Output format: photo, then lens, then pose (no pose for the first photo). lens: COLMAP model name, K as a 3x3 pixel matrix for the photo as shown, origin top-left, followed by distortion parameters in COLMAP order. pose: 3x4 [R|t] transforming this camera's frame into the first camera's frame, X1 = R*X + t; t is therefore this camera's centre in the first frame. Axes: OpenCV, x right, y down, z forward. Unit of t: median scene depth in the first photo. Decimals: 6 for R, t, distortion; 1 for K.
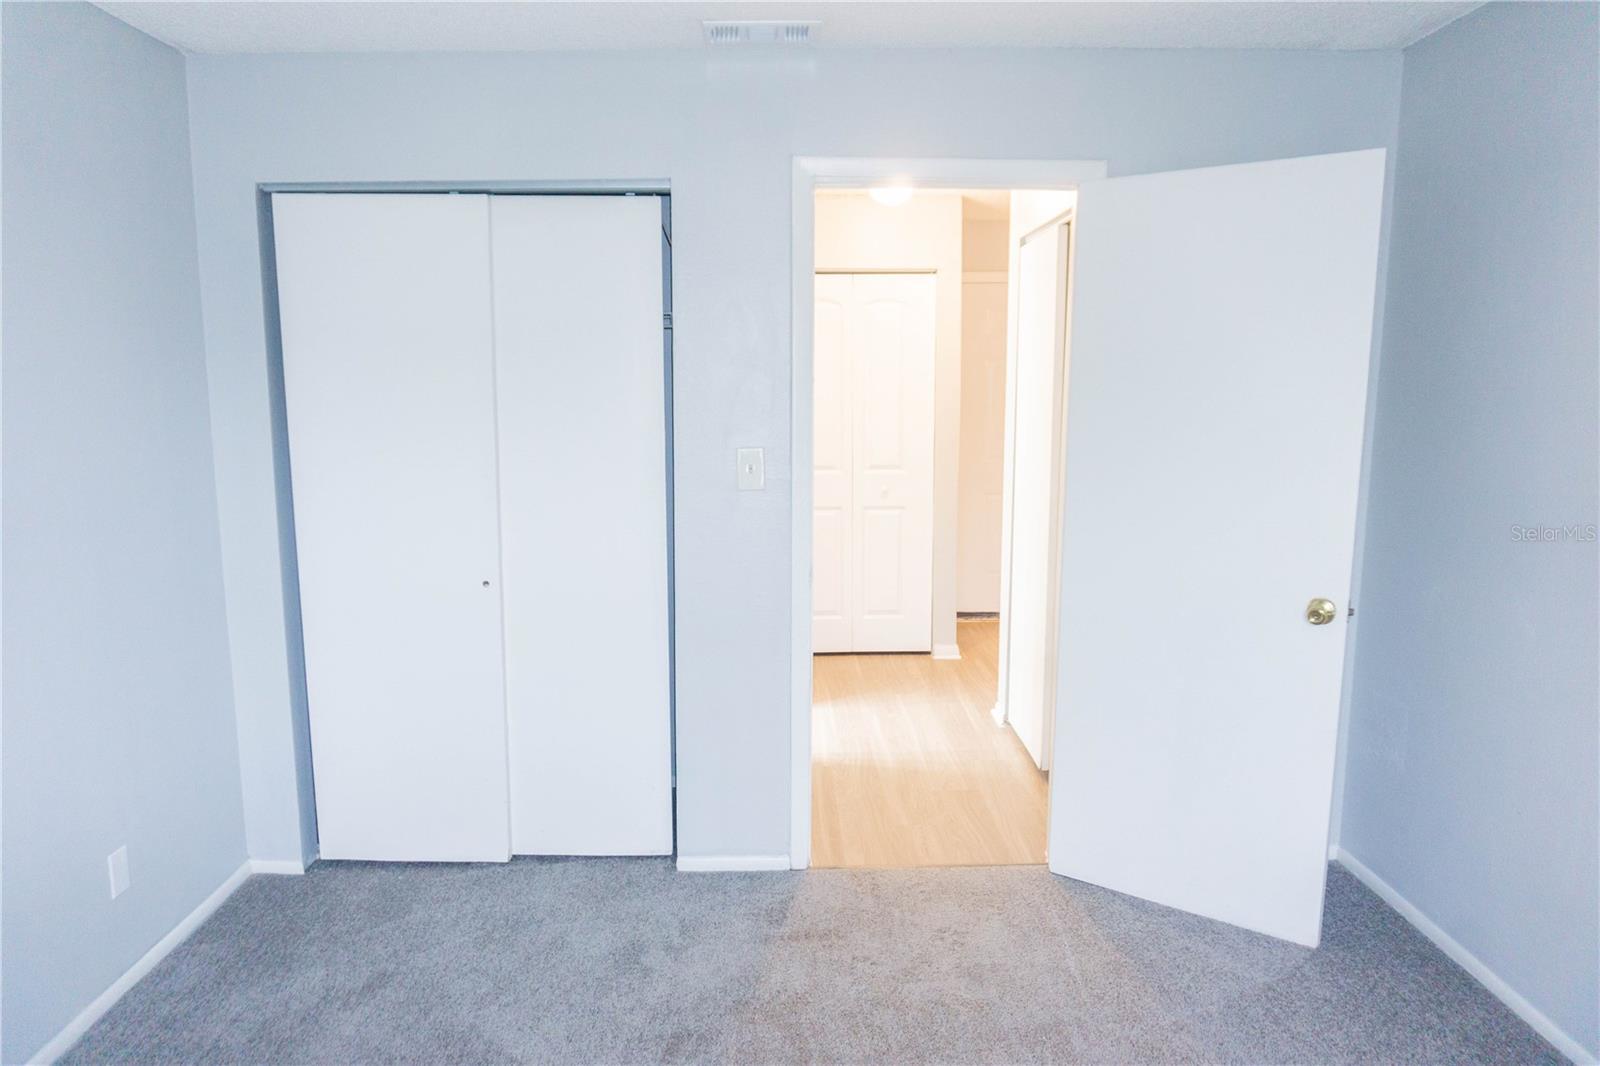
lens RADIAL K [[1067.1, 0, 796.6], [0, 1067.1, 533.7], [0, 0, 1]] dist [-0.021442, 0.002029]
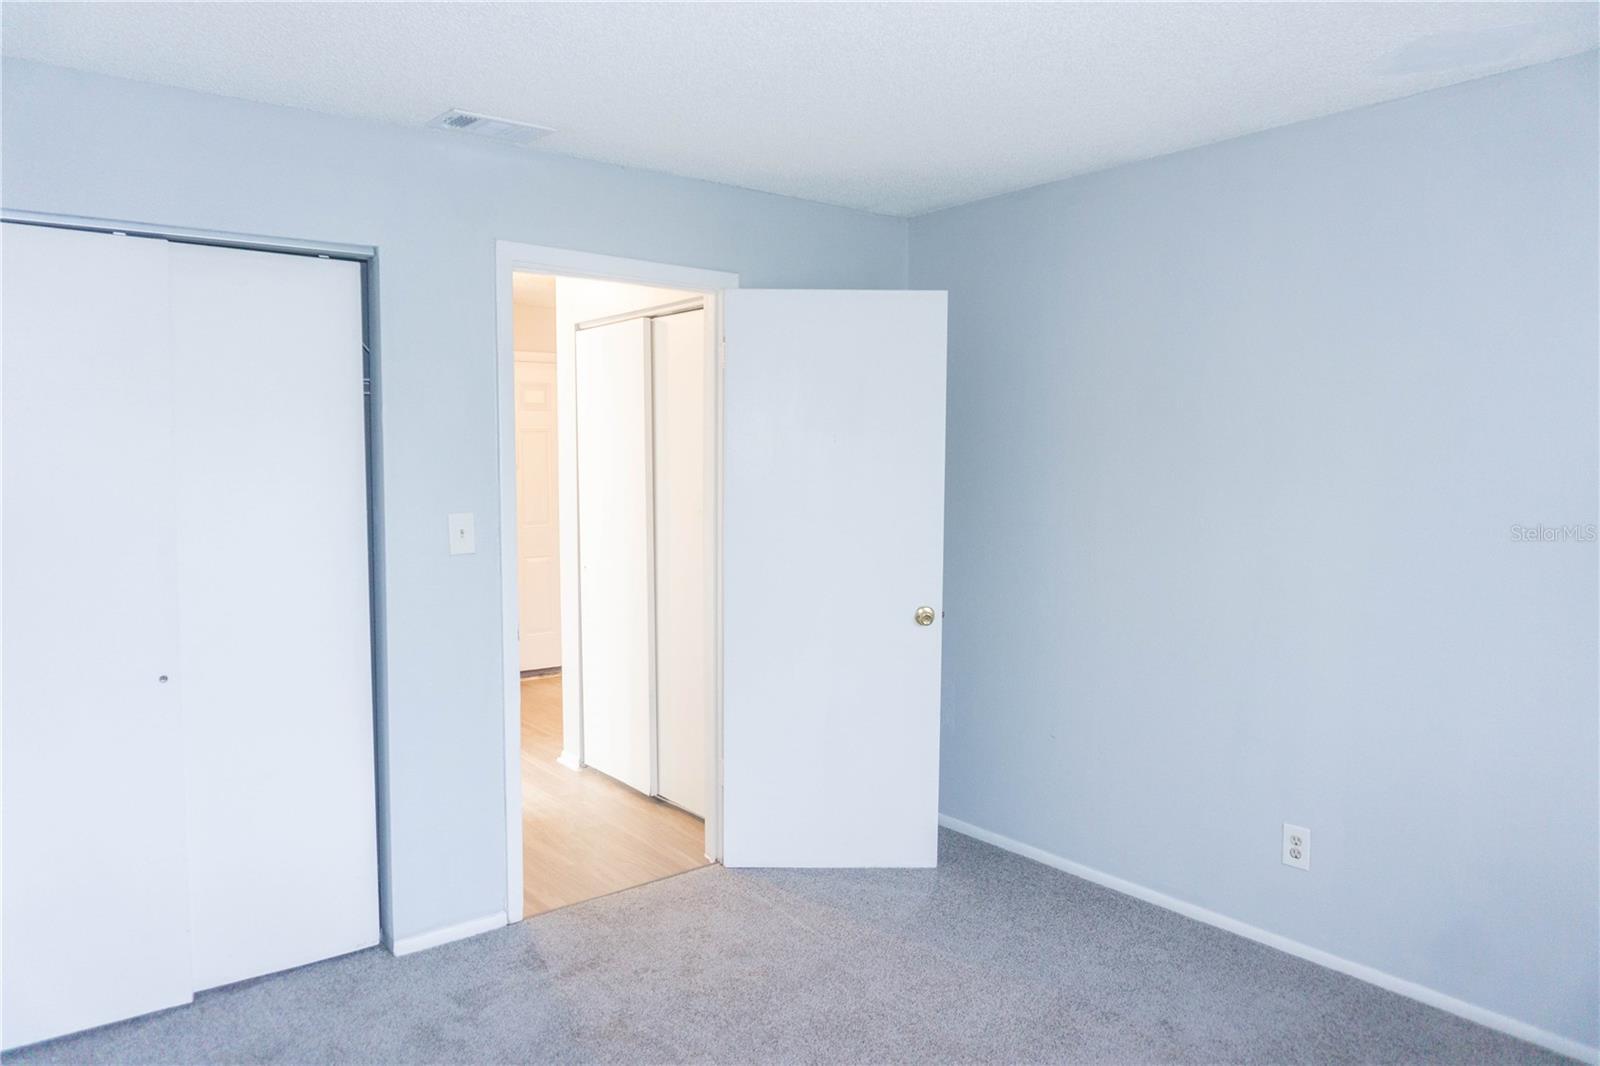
lens RADIAL K [[1062.9, 0, 782.1], [0, 1062.9, 537.8], [0, 0, 1]] dist [-0.004345, 0.001617]
pose [[0.800537, -0.044604, 0.597621, -0.413587], [0.083861, 0.995752, -0.038017, 0.007579], [-0.593387, 0.080551, 0.800877, -0.000788]]
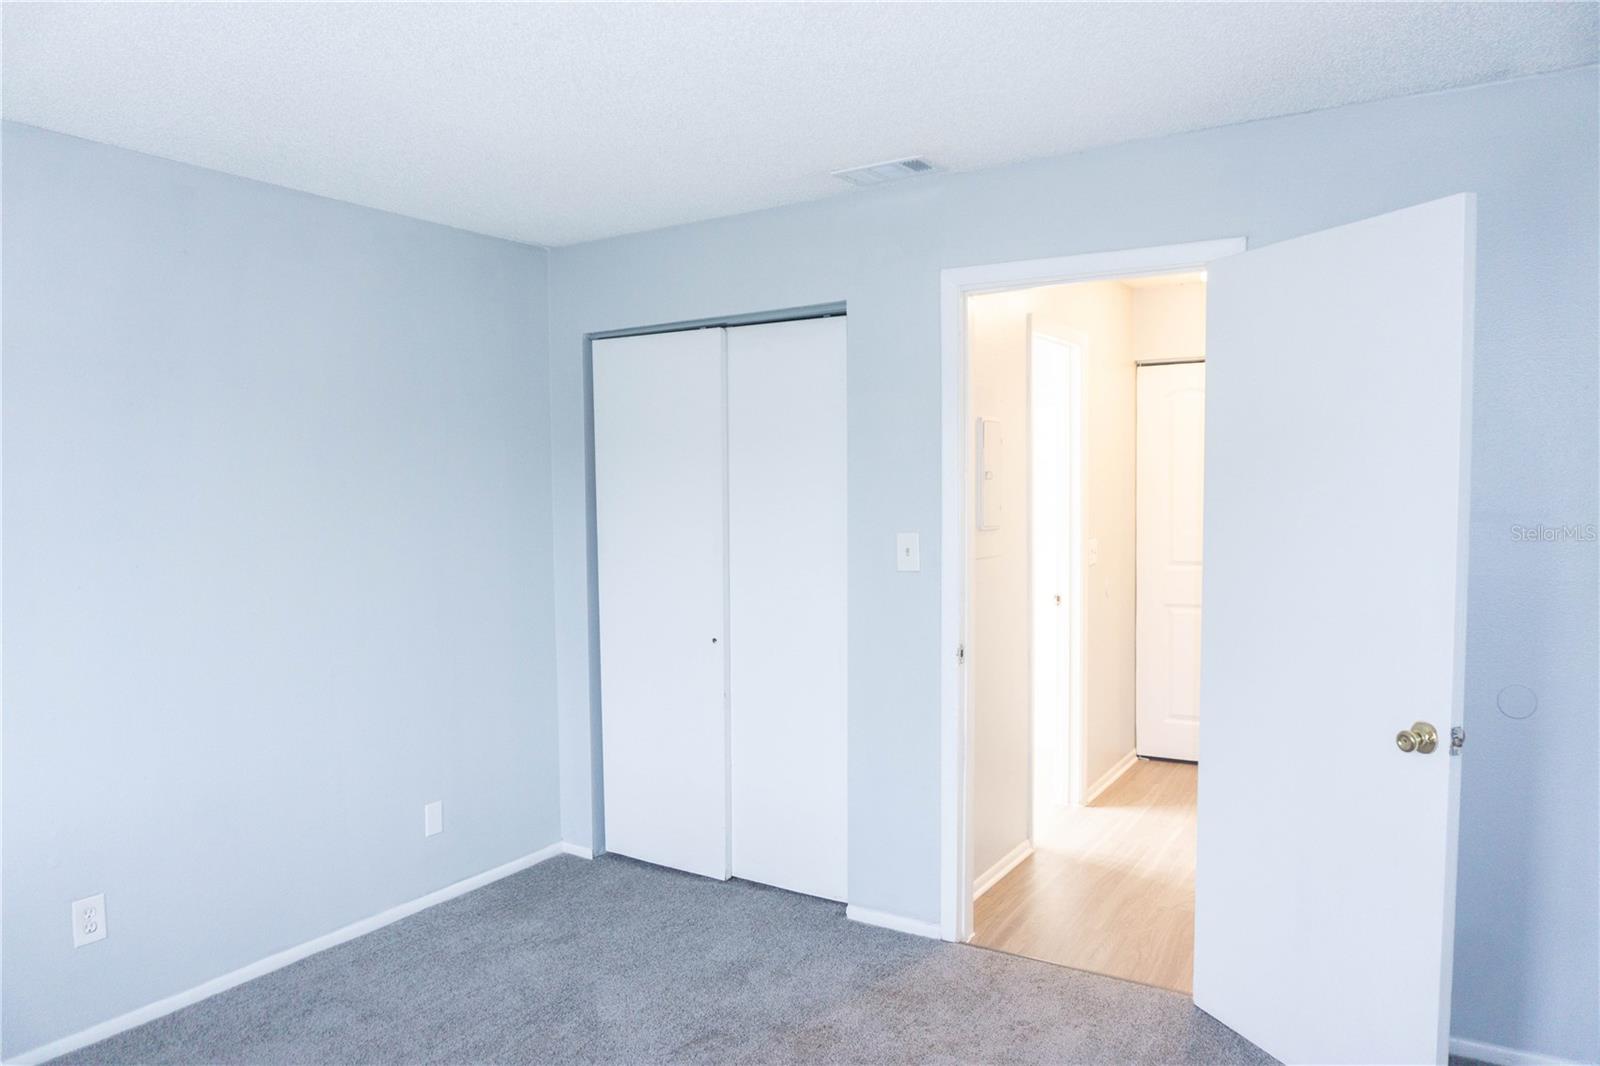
lens RADIAL K [[1081.6, 0, 800.0], [0, 1081.6, 533.0], [0, 0, 1]] dist [0.003092, 0.000613]
pose [[0.842057, 0.019090, -0.539051, 0.469710], [-0.069462, 0.994890, -0.073274, 0.008746], [0.534897, 0.099144, 0.839080, 0.003593]]
